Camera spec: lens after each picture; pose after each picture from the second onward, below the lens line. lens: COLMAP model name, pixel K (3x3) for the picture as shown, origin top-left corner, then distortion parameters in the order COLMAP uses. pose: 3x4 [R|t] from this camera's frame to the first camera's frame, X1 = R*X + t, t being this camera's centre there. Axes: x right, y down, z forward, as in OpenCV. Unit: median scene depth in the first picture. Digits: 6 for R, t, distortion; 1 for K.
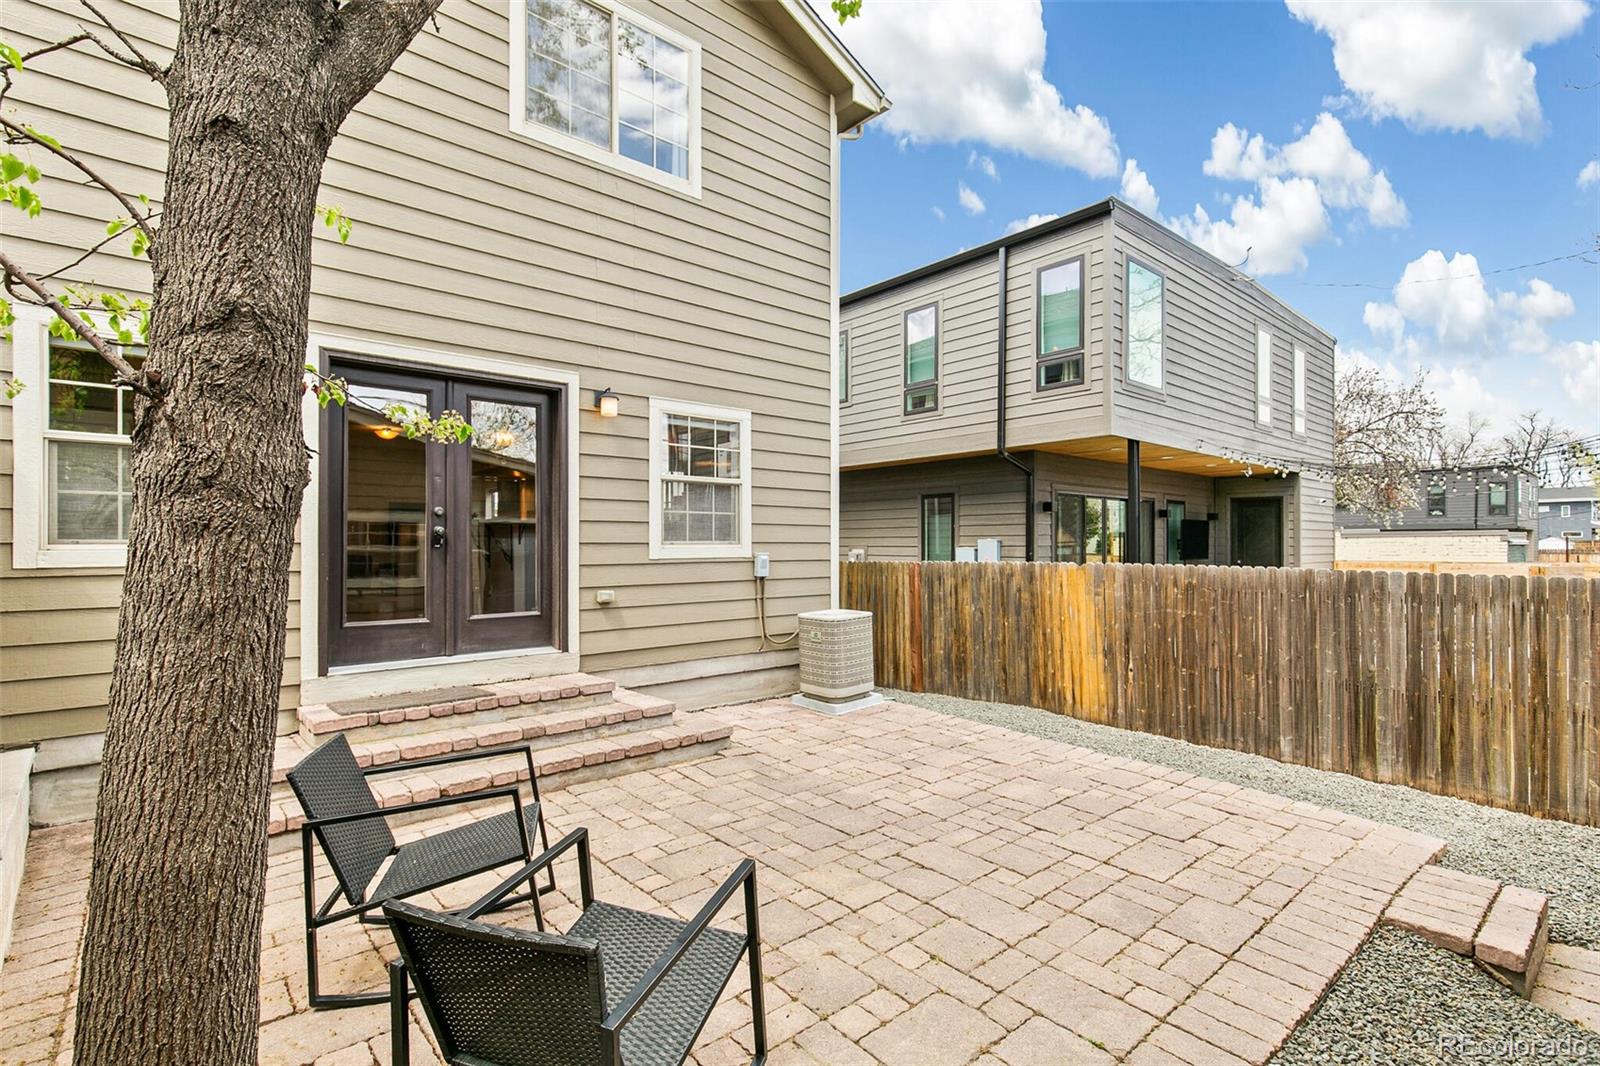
lens RADIAL K [[798.9, 0, 773.5], [0, 798.9, 528.9], [0, 0, 1]] dist [0.006764, -0.000098]
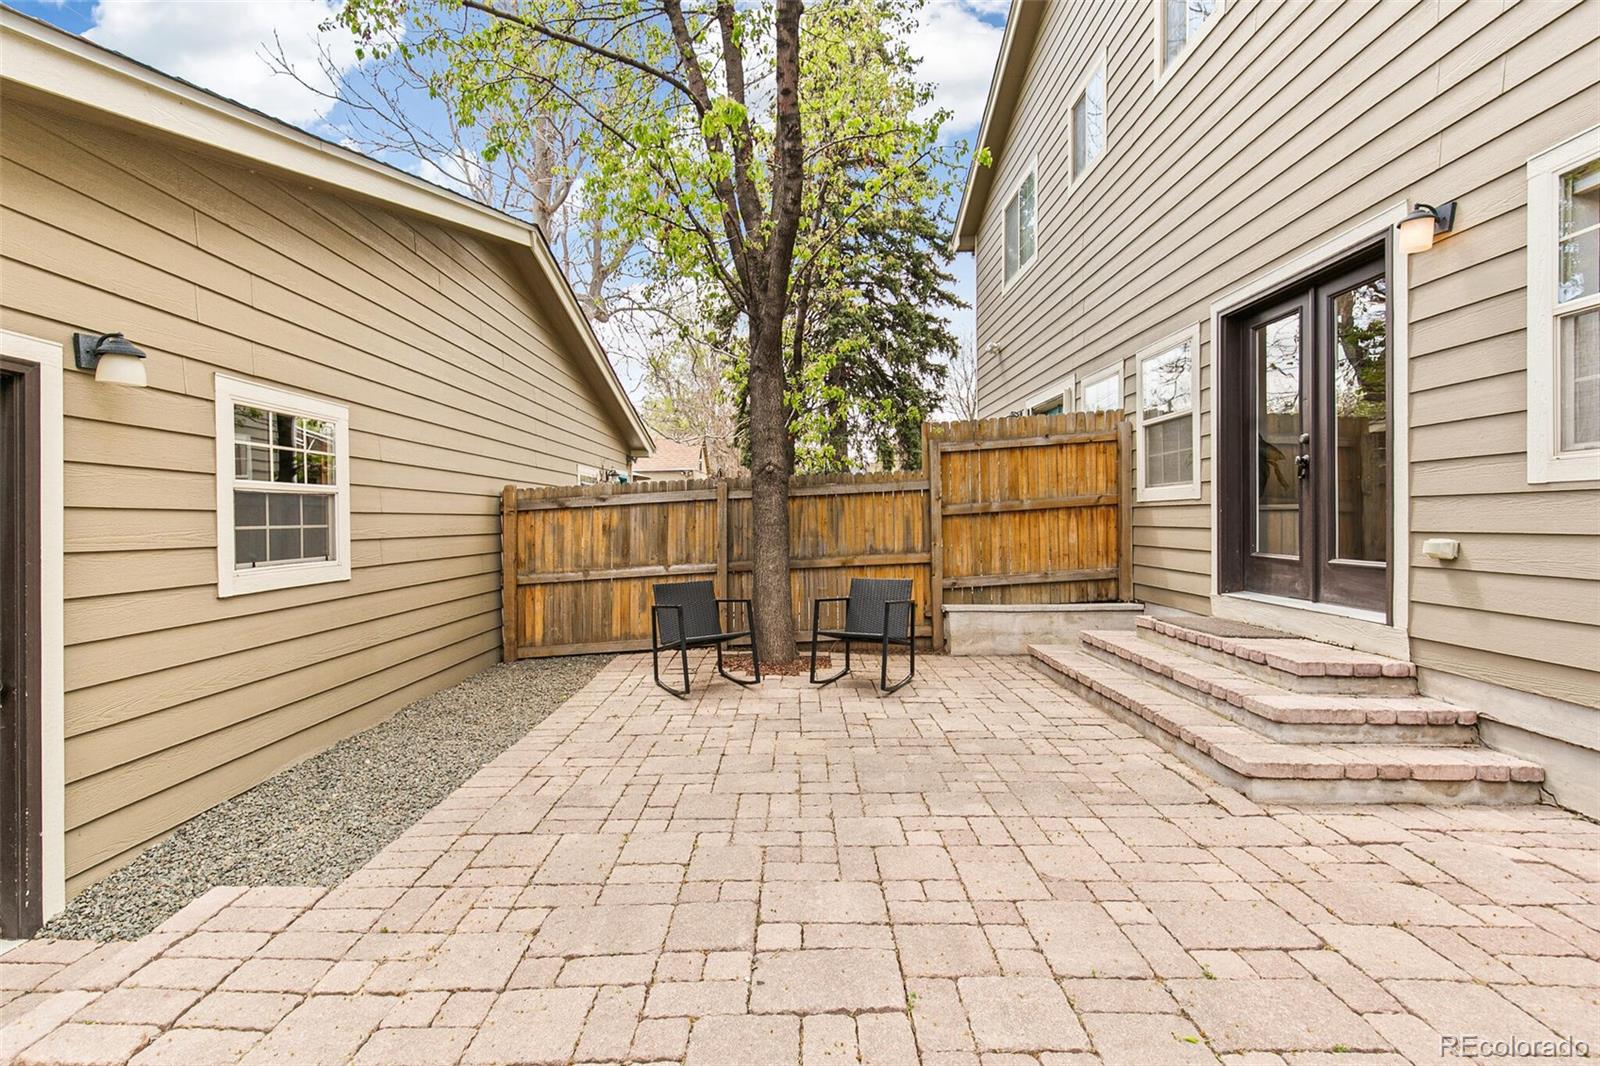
lens RADIAL K [[798.9, 0, 773.5], [0, 798.9, 528.9], [0, 0, 1]] dist [0.006764, -0.000098]
pose [[-0.697650, 0.014746, -0.716287, 0.601479], [0.020645, 0.999787, 0.000474, 0.062773], [0.716142, -0.014458, -0.697805, 1.127260]]
